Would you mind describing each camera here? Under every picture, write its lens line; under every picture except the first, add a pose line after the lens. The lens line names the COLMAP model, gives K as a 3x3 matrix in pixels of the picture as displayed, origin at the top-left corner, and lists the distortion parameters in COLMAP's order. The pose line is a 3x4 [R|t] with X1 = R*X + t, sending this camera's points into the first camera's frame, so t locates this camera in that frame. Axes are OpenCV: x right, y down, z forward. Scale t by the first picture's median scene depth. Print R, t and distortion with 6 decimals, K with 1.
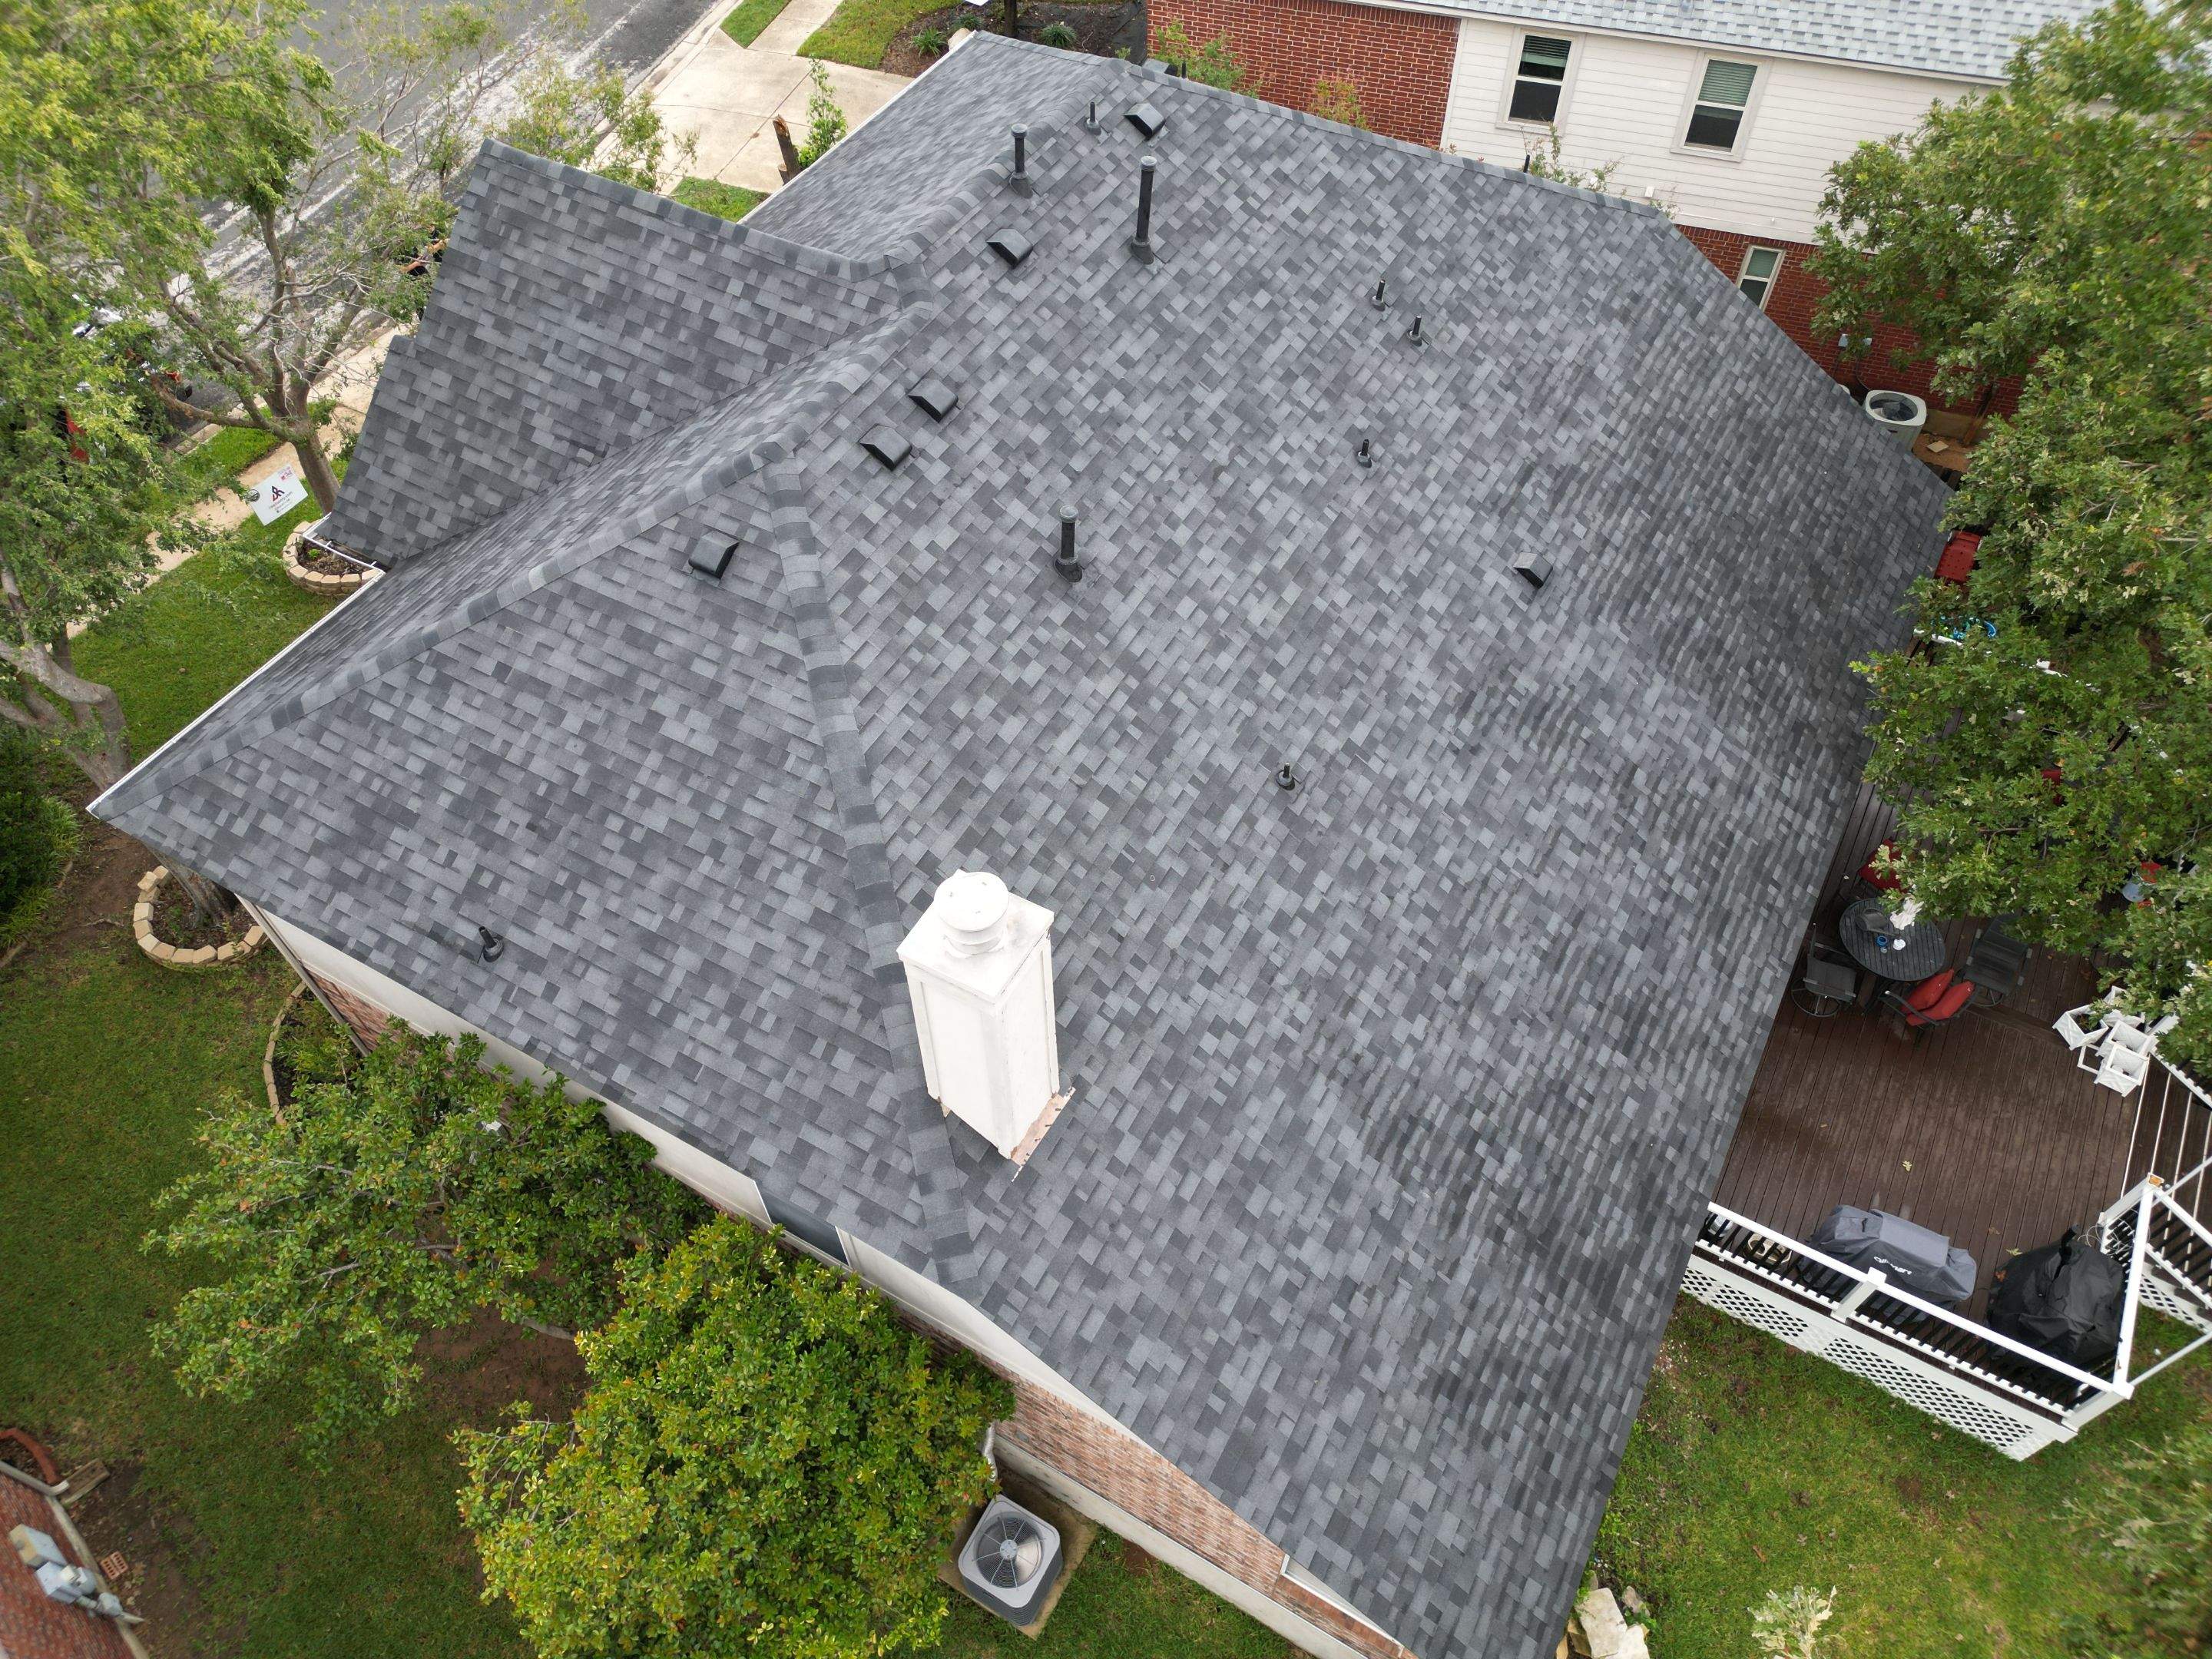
lens RADIAL K [[1542.5, 0, 1101.9], [0, 1542.5, 829.6], [0, 0, 1]] dist [0.079284, -0.080394]
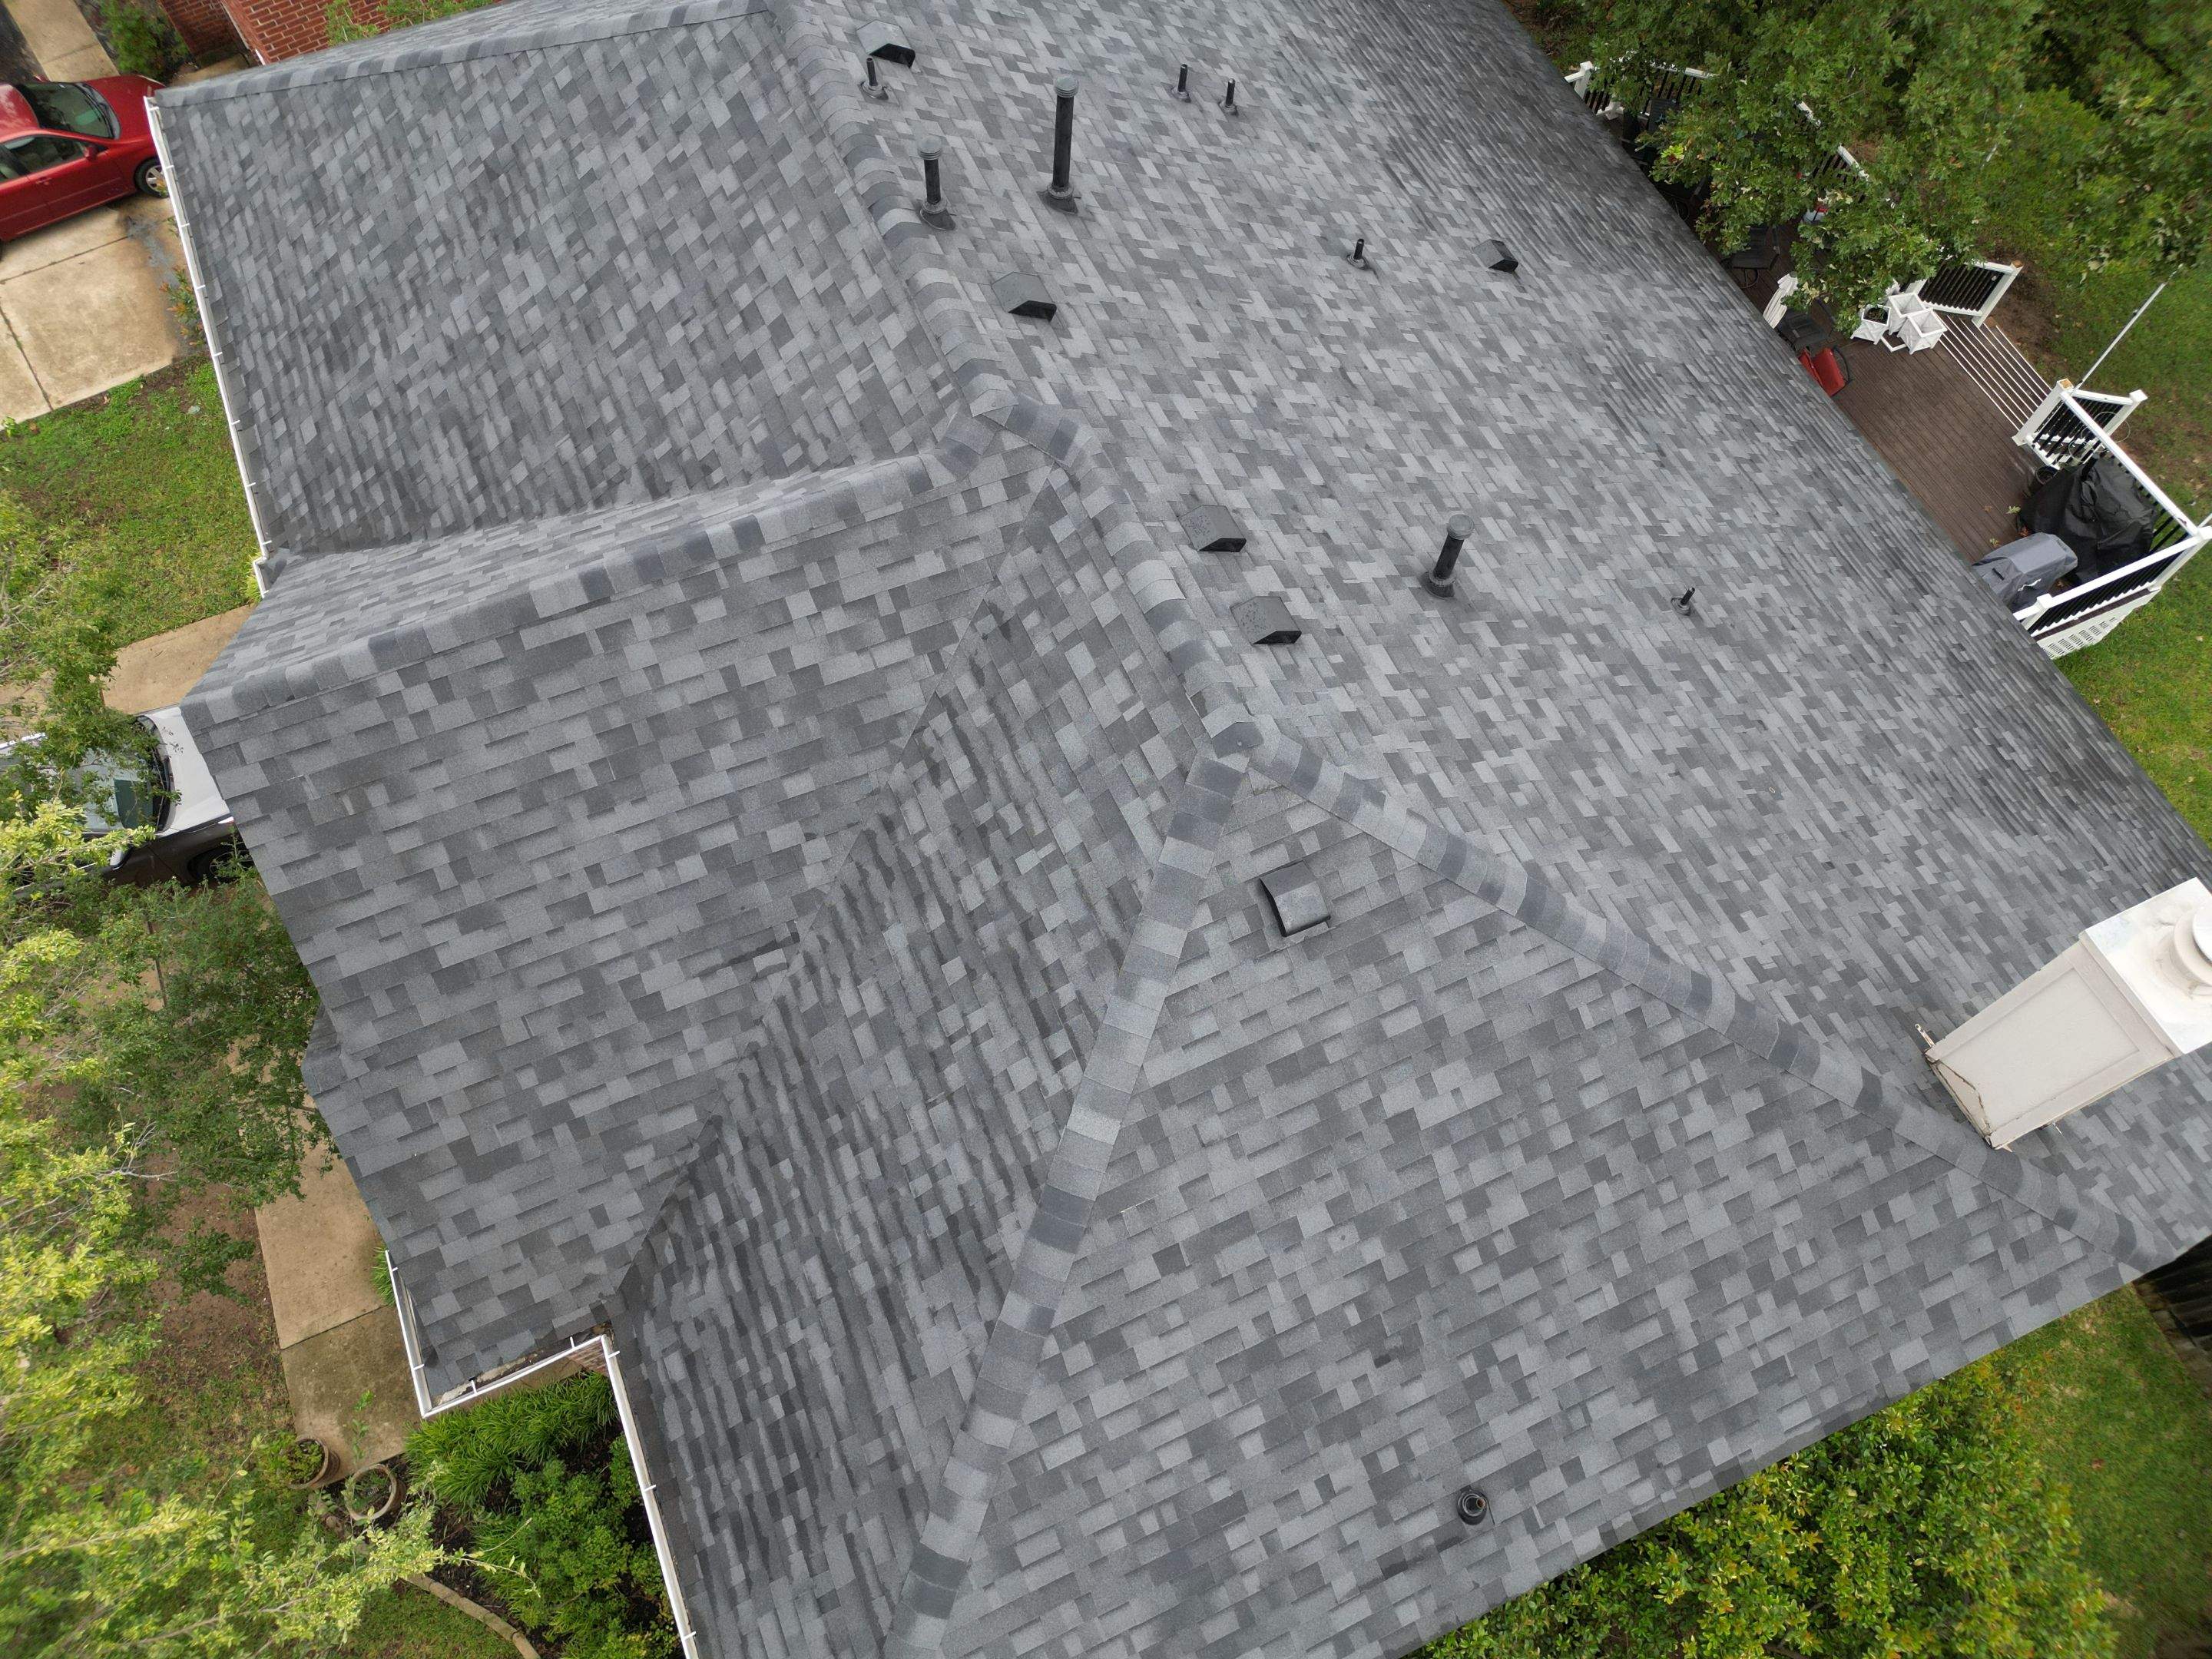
lens RADIAL K [[1542.5, 0, 1104.7], [0, 1542.5, 828.2], [0, 0, 1]] dist [0.079284, -0.080394]
pose [[0.597451, -0.710931, 0.370984, -0.467220], [0.626579, 0.702582, 0.337311, -0.425339], [-0.500451, 0.030924, 0.865212, 0.397810]]
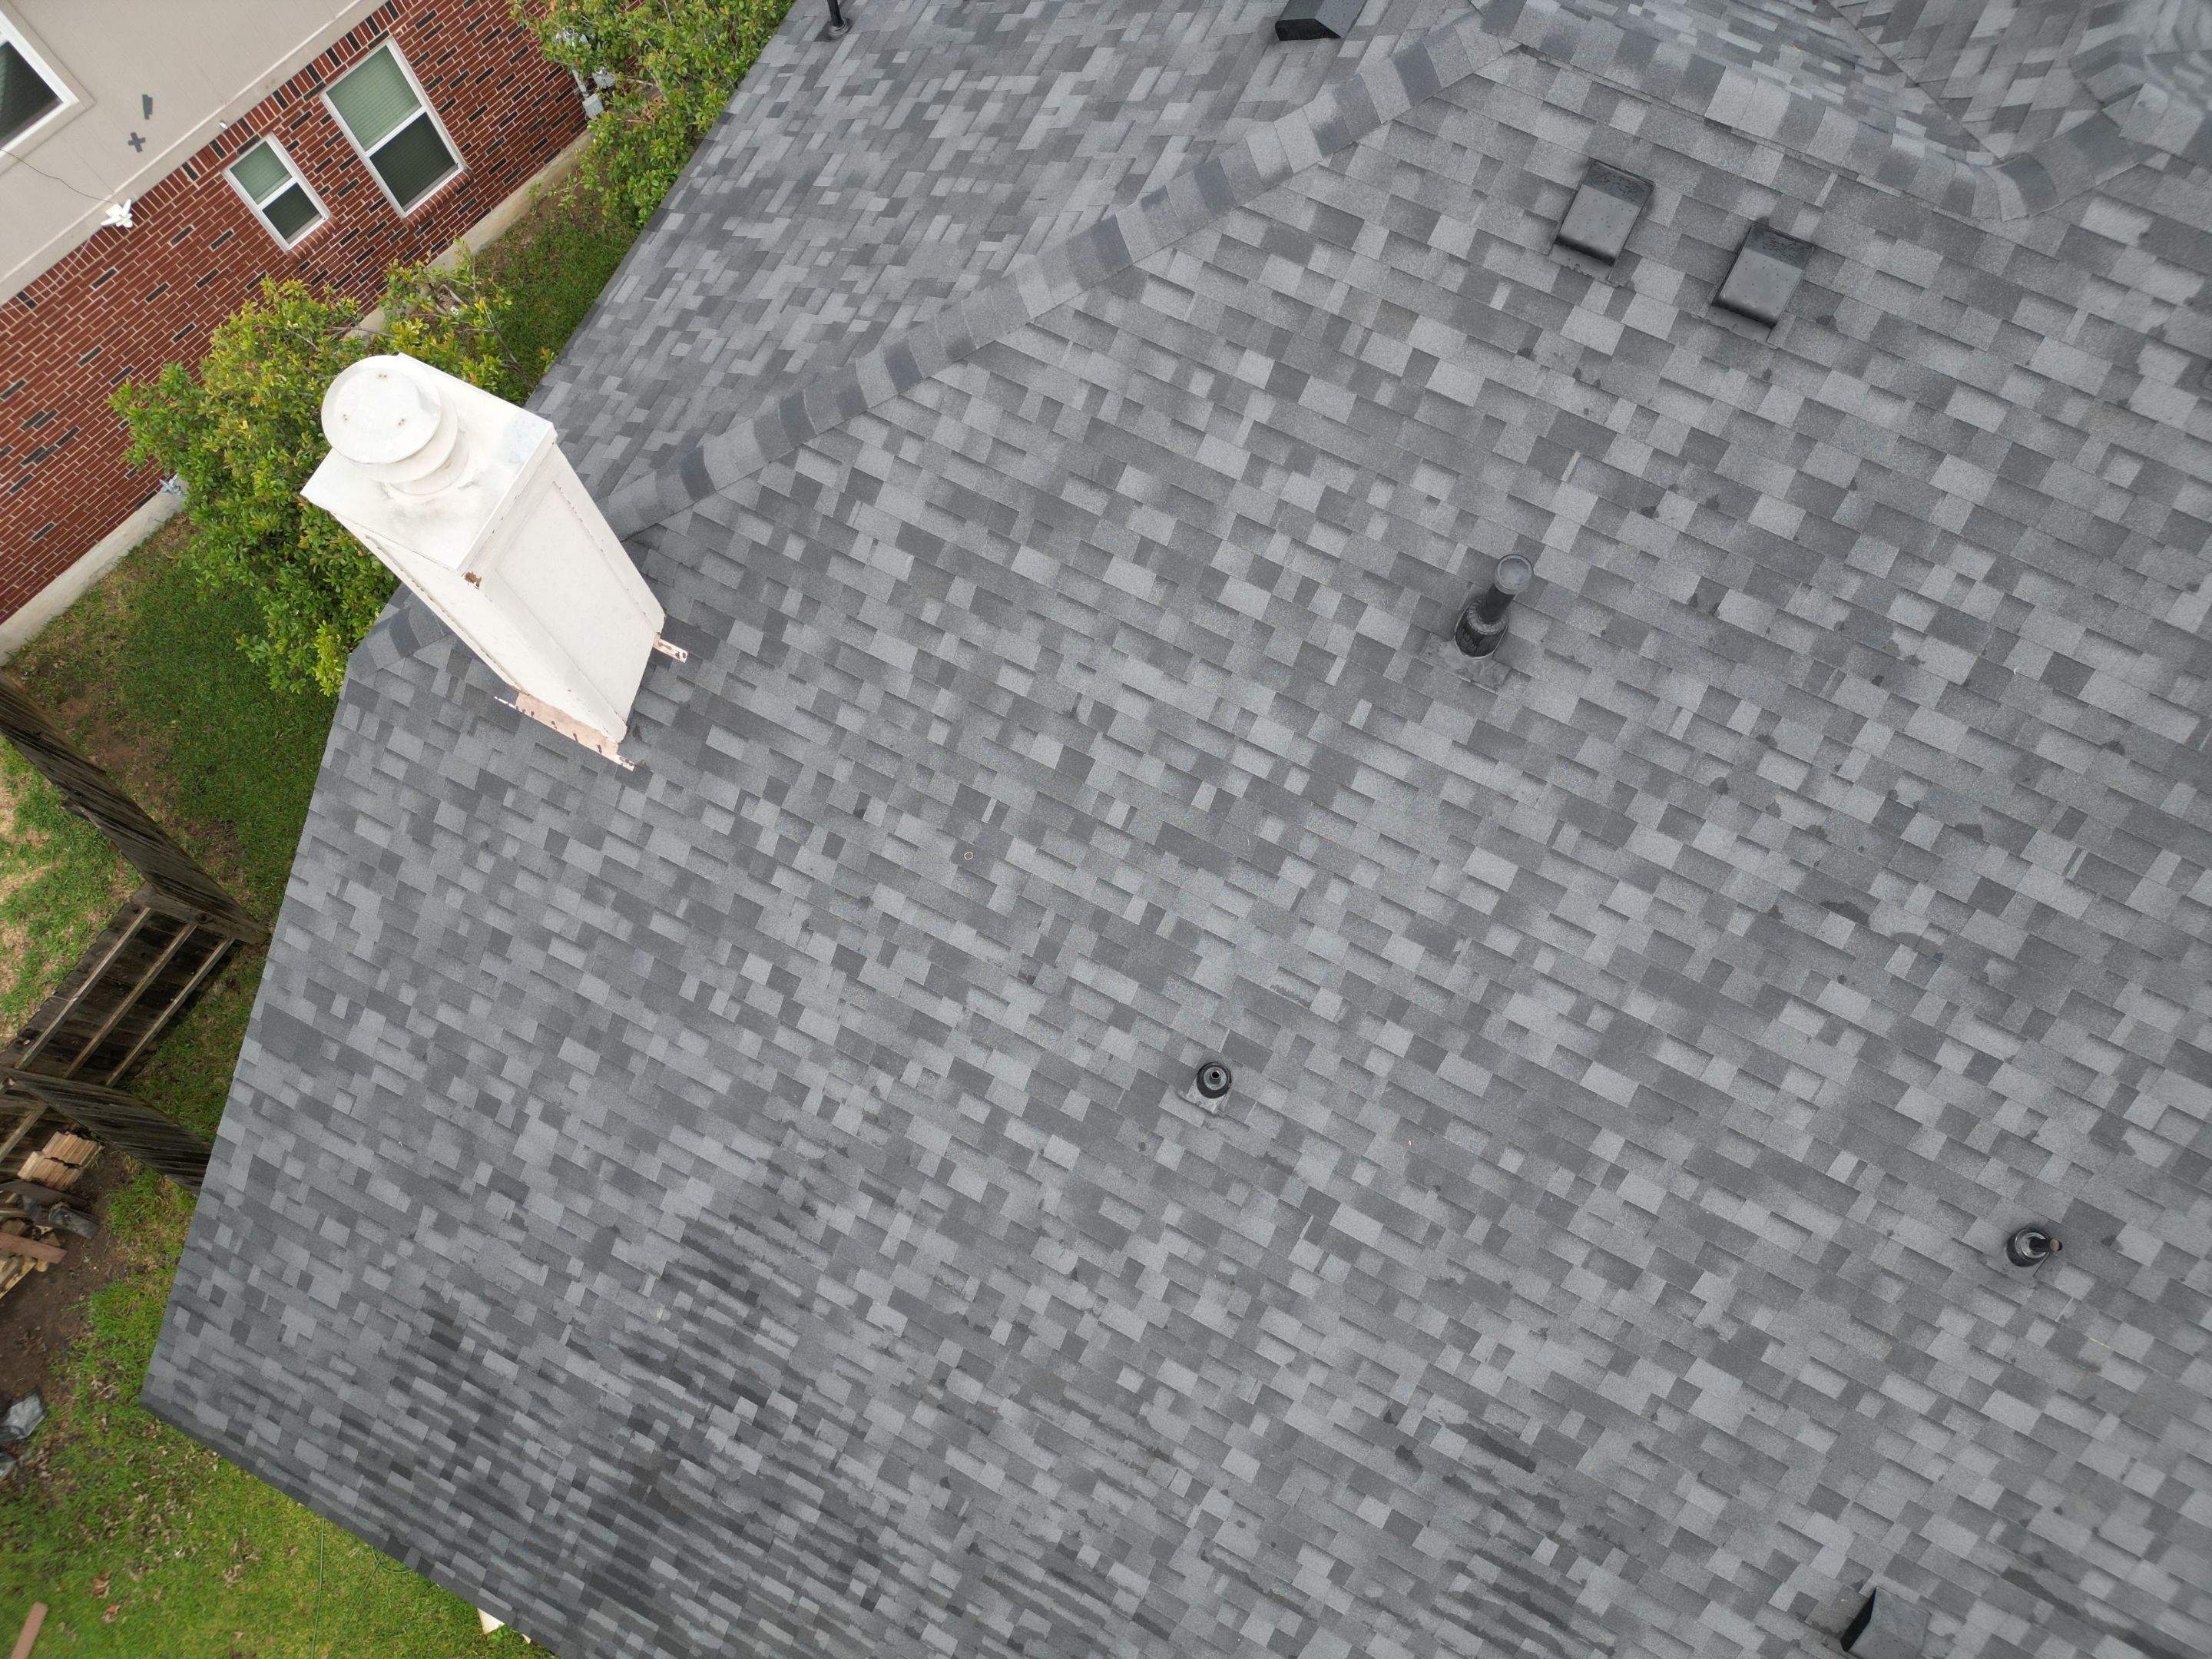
lens RADIAL K [[1542.5, 0, 1102.6], [0, 1542.5, 830.9], [0, 0, 1]] dist [0.079284, -0.080394]
pose [[0.045424, 0.963839, -0.262585, 0.174202], [-0.784552, 0.197137, 0.587890, -0.351299], [0.618397, 0.179307, 0.765137, 0.488547]]
